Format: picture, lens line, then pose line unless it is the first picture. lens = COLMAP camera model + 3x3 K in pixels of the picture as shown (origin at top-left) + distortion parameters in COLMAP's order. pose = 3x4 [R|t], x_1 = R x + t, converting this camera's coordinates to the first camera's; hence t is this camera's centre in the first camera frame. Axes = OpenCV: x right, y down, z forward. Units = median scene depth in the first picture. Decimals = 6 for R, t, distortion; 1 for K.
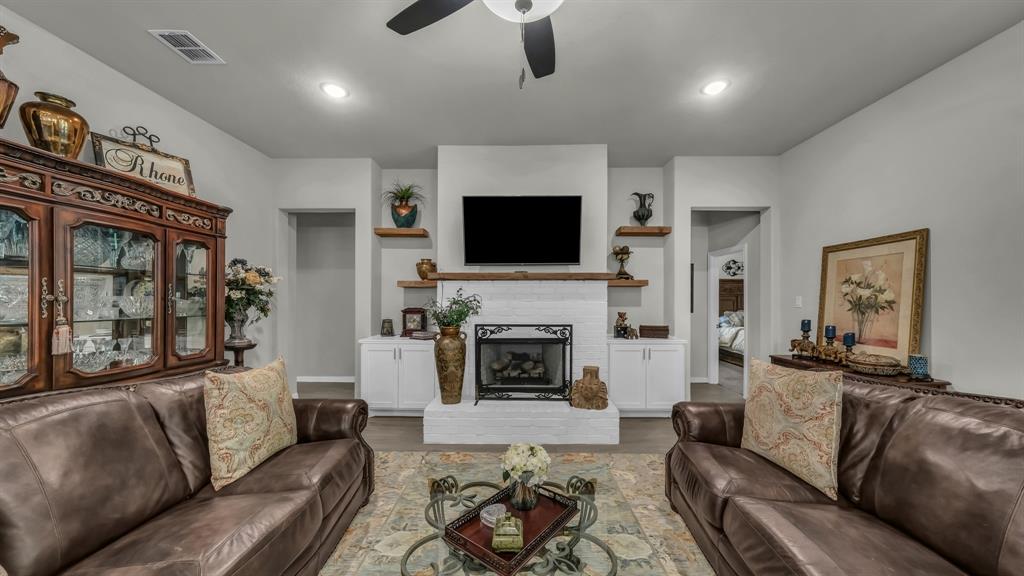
lens RADIAL K [[349.0, 0, 512.1], [0, 349.0, 303.1], [0, 0, 1]] dist [0.000452, 0.000031]
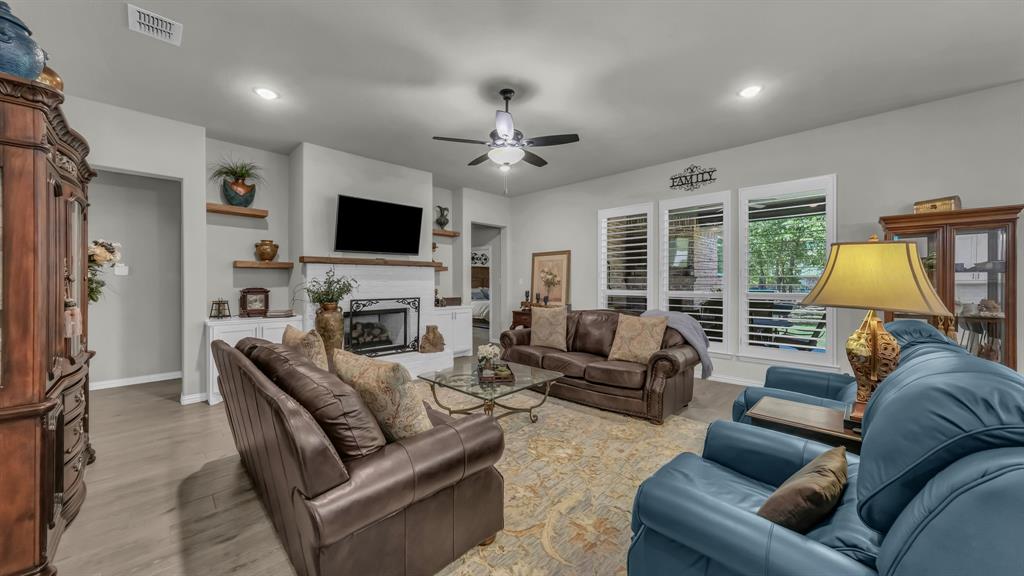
lens RADIAL K [[334.9, 0, 512.0], [0, 334.9, 288.0], [0, 0, 1]] dist [-0.000149, 0.000003]
pose [[0.707485, -0.015417, 0.706560, -0.503037], [0.005458, 0.999851, 0.016351, 0.001480], [-0.706707, -0.007712, 0.707464, -0.233613]]
